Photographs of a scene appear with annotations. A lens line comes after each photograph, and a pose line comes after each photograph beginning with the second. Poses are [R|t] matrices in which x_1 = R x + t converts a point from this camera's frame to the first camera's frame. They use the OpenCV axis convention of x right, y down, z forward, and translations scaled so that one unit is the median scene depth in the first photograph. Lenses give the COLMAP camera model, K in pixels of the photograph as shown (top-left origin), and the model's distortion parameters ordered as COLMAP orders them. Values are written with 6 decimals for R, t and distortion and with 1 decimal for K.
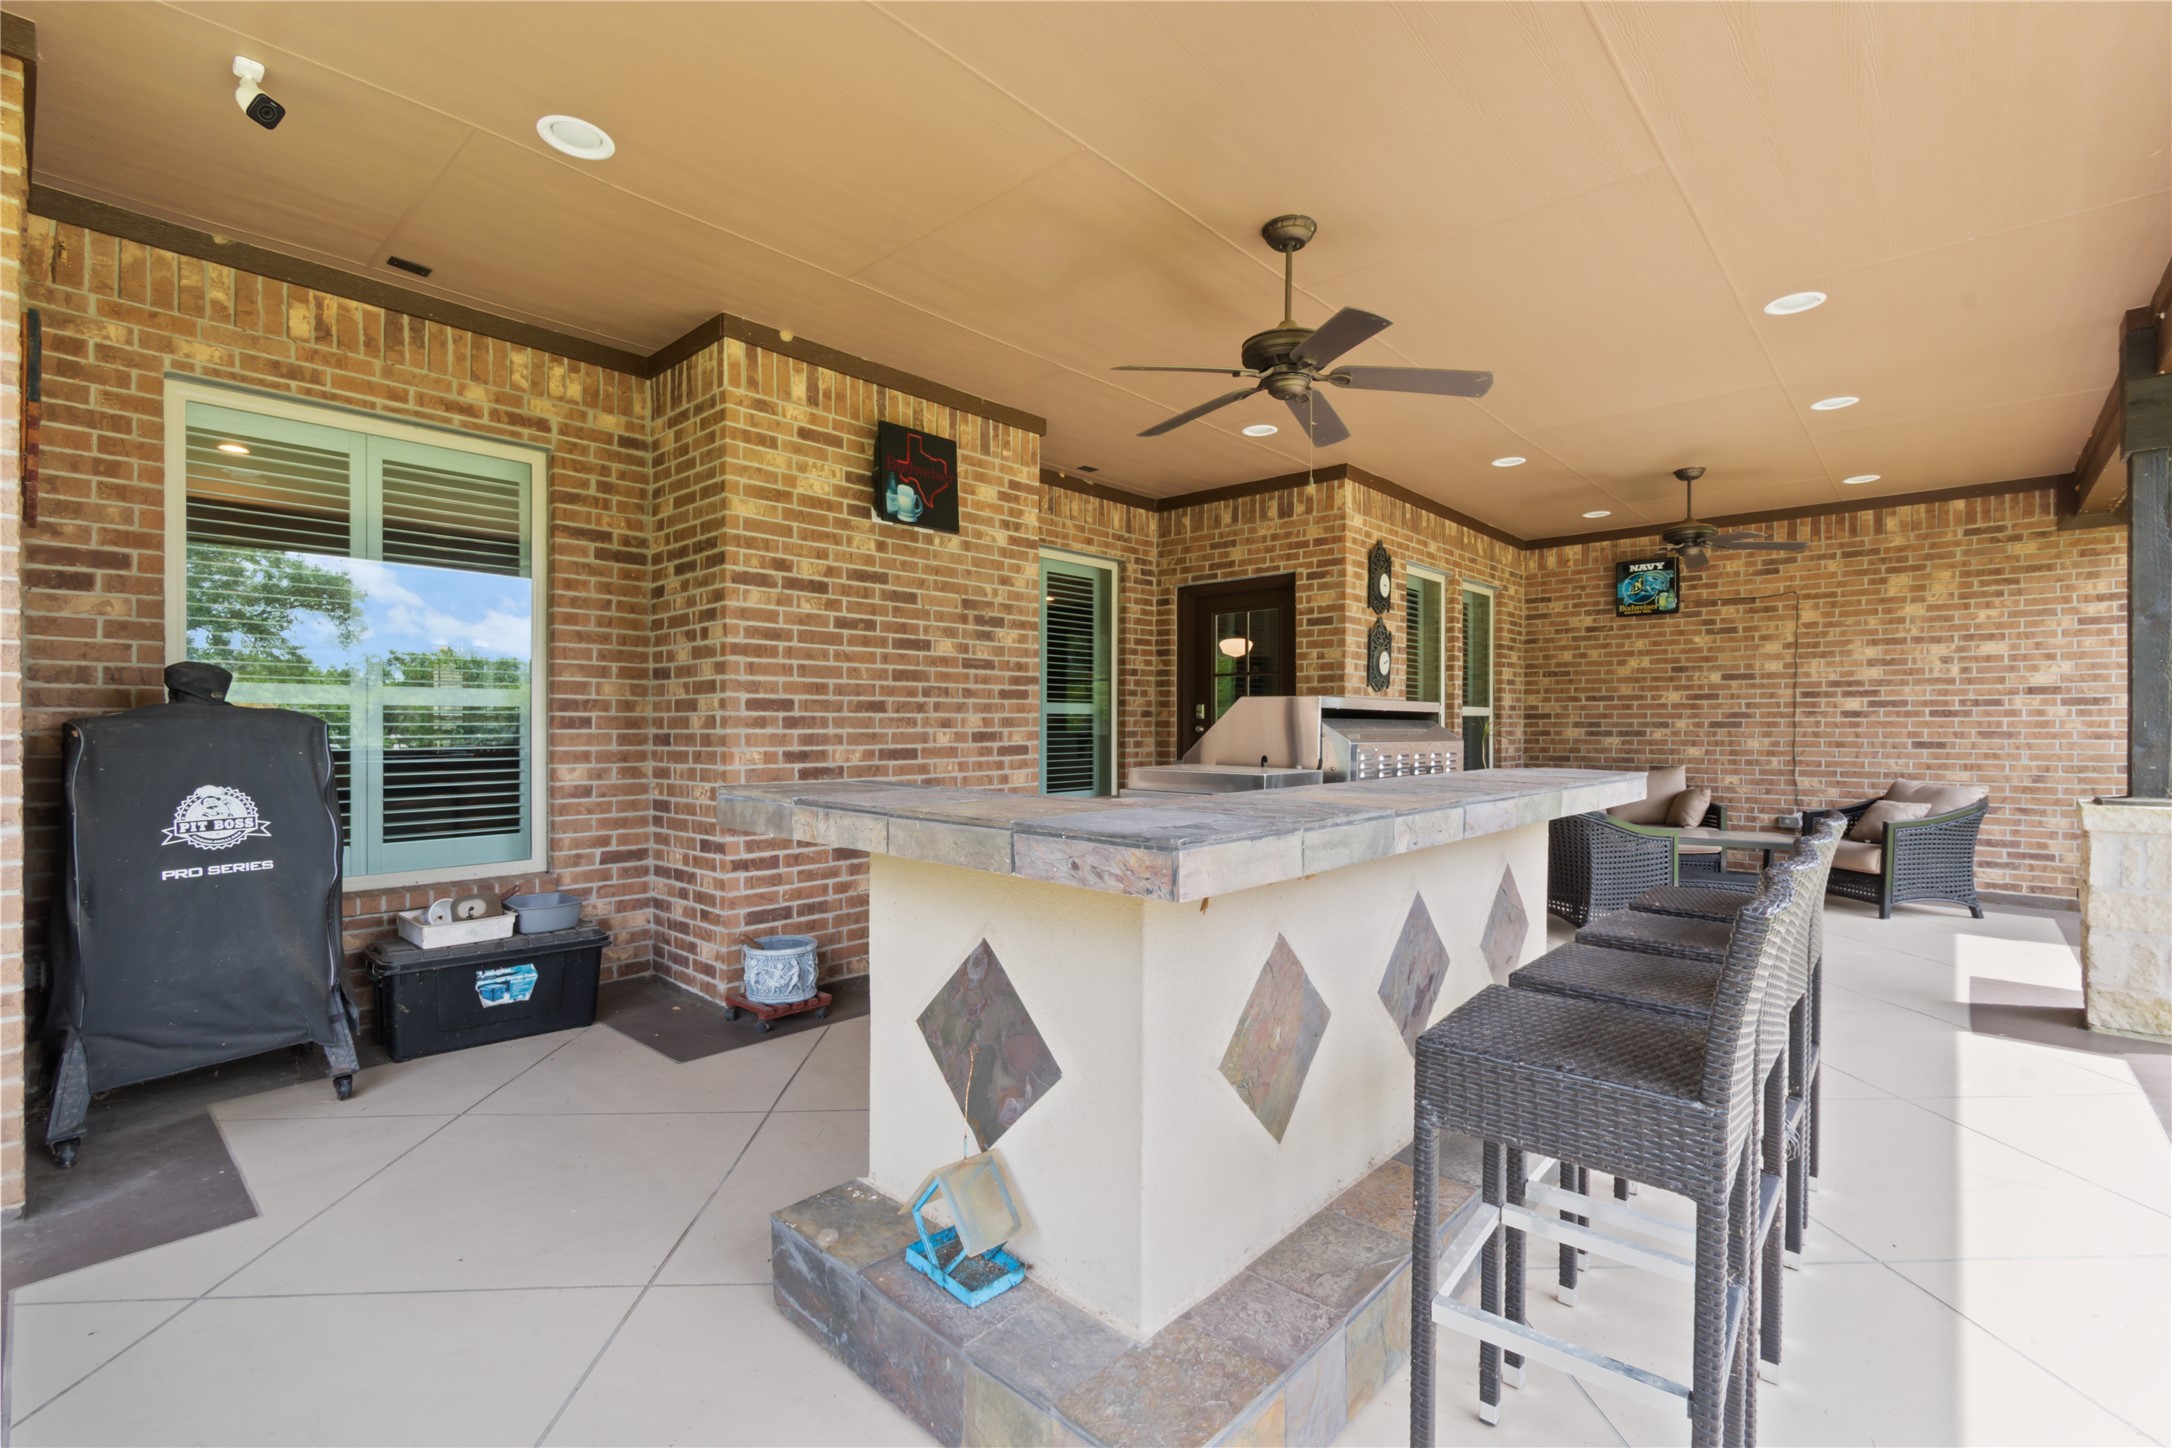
lens RADIAL K [[956.8, 0, 1088.2], [0, 956.8, 724.7], [0, 0, 1]] dist [-0.001419, -0.000633]
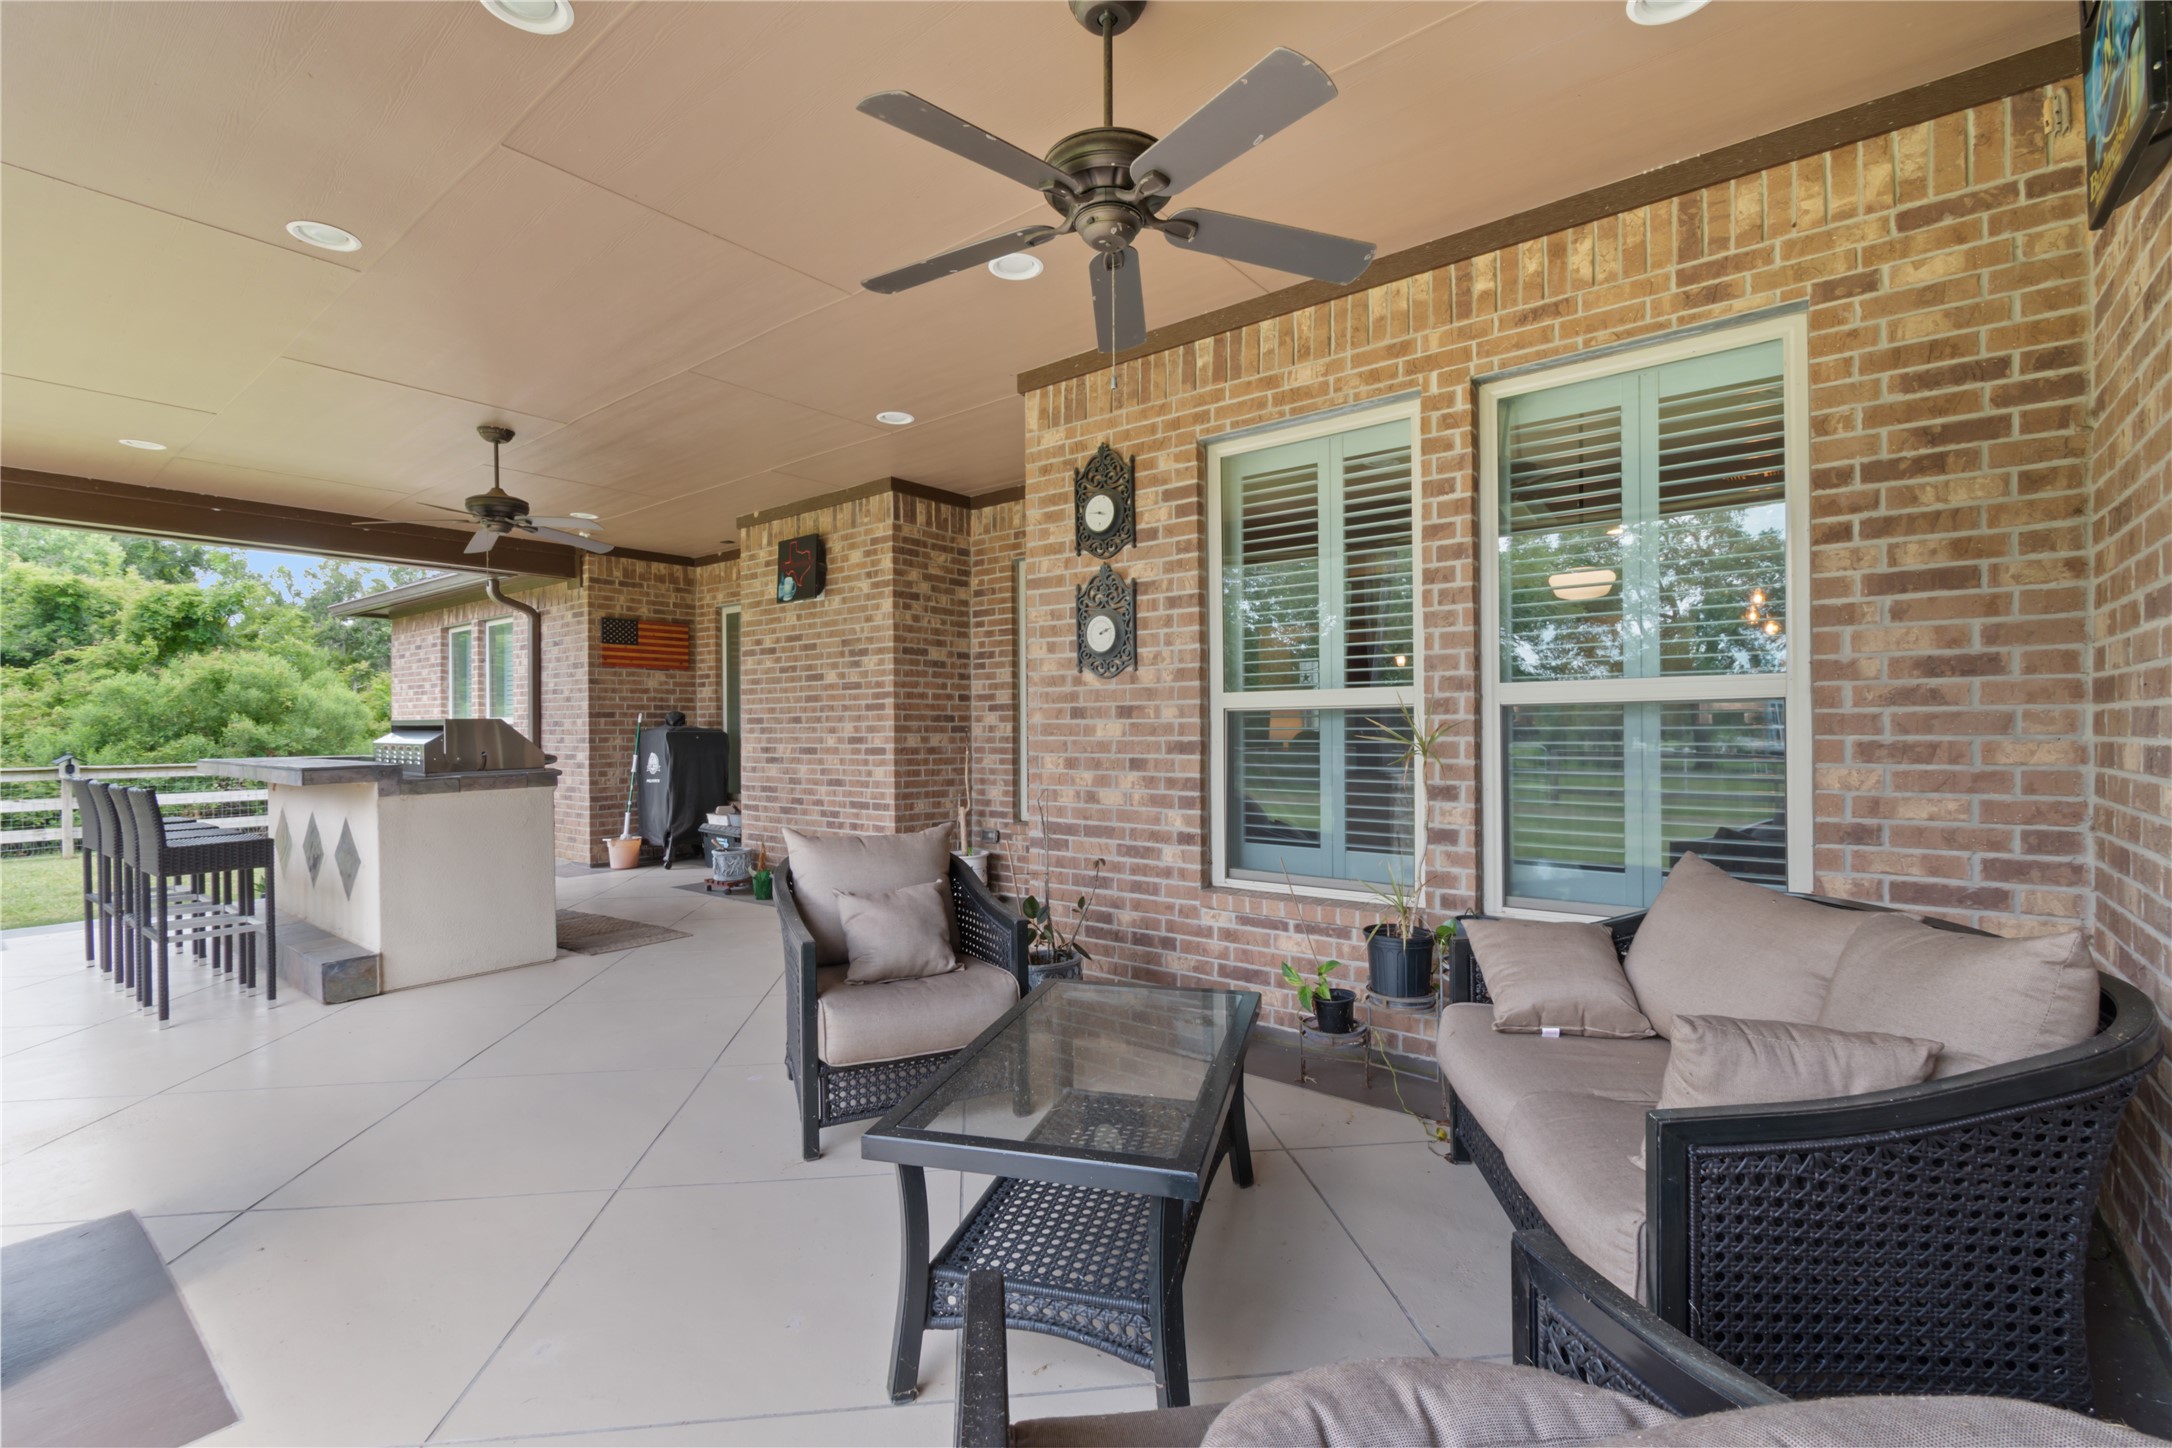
lens RADIAL K [[956.8, 0, 1087.4], [0, 956.8, 726.7], [0, 0, 1]] dist [-0.001419, -0.000633]
pose [[0.061628, -0.000377, -0.998099, 0.935729], [0.009710, 0.999953, 0.000222, -0.002478], [0.998052, -0.009705, 0.061629, 0.936467]]
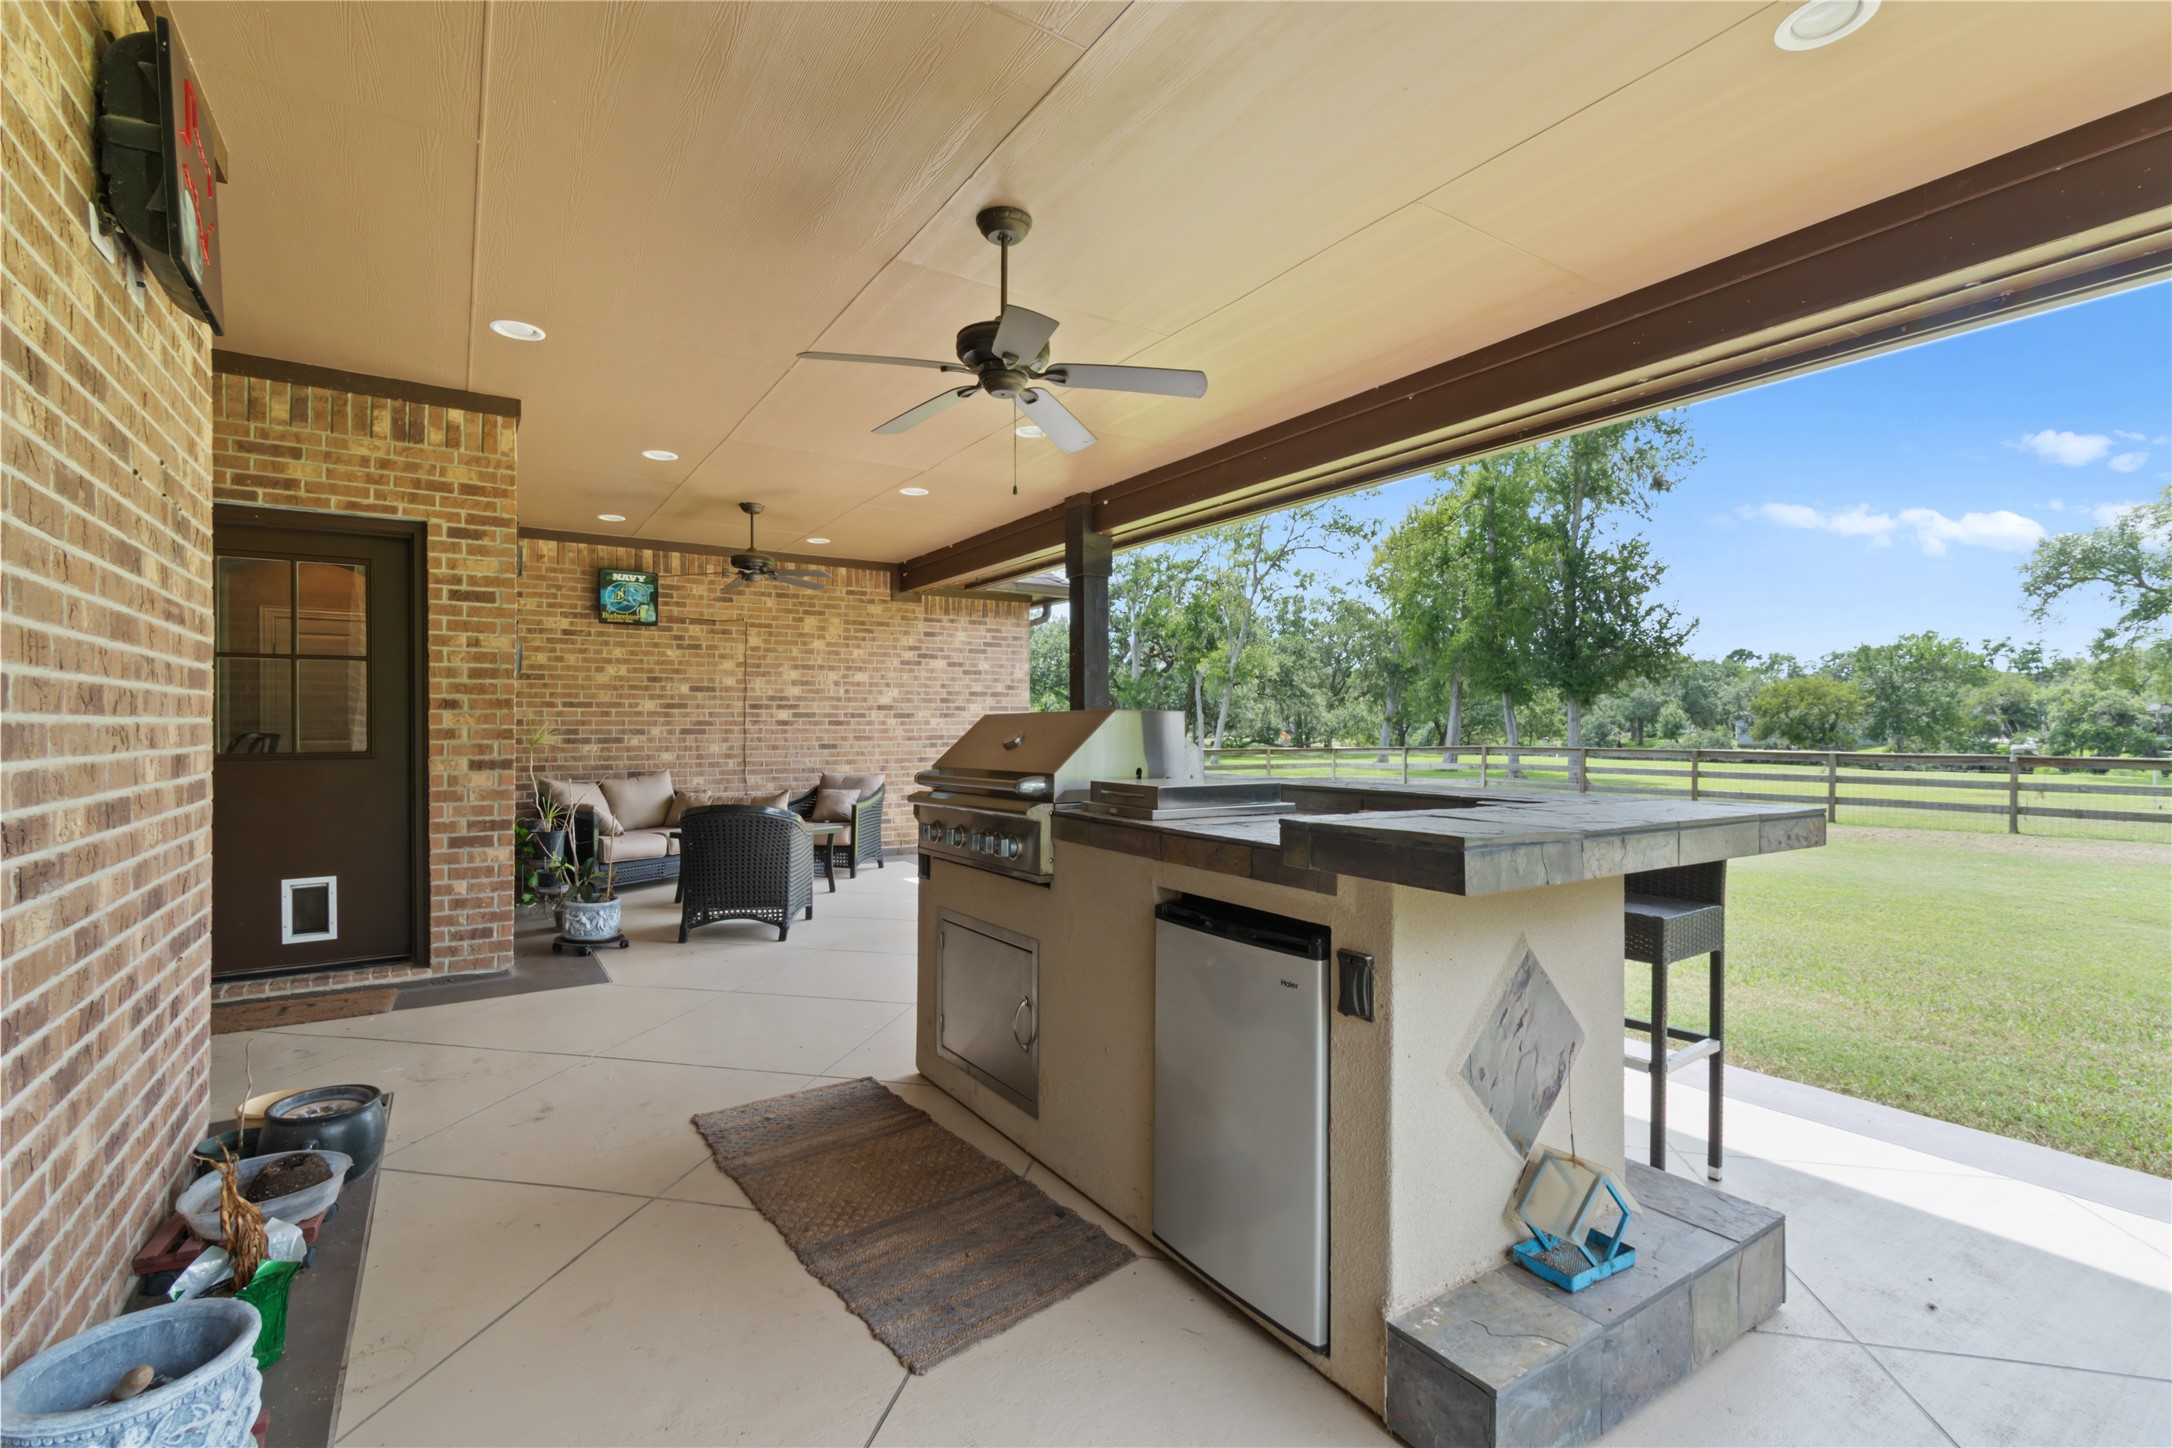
lens RADIAL K [[956.8, 0, 1086.5], [0, 956.8, 733.5], [0, 0, 1]] dist [-0.001419, -0.000633]
pose [[0.243978, -0.005356, 0.969766, -0.318277], [0.000787, 0.999986, 0.005325, -0.003593], [-0.969781, -0.000536, 0.243978, 0.303317]]
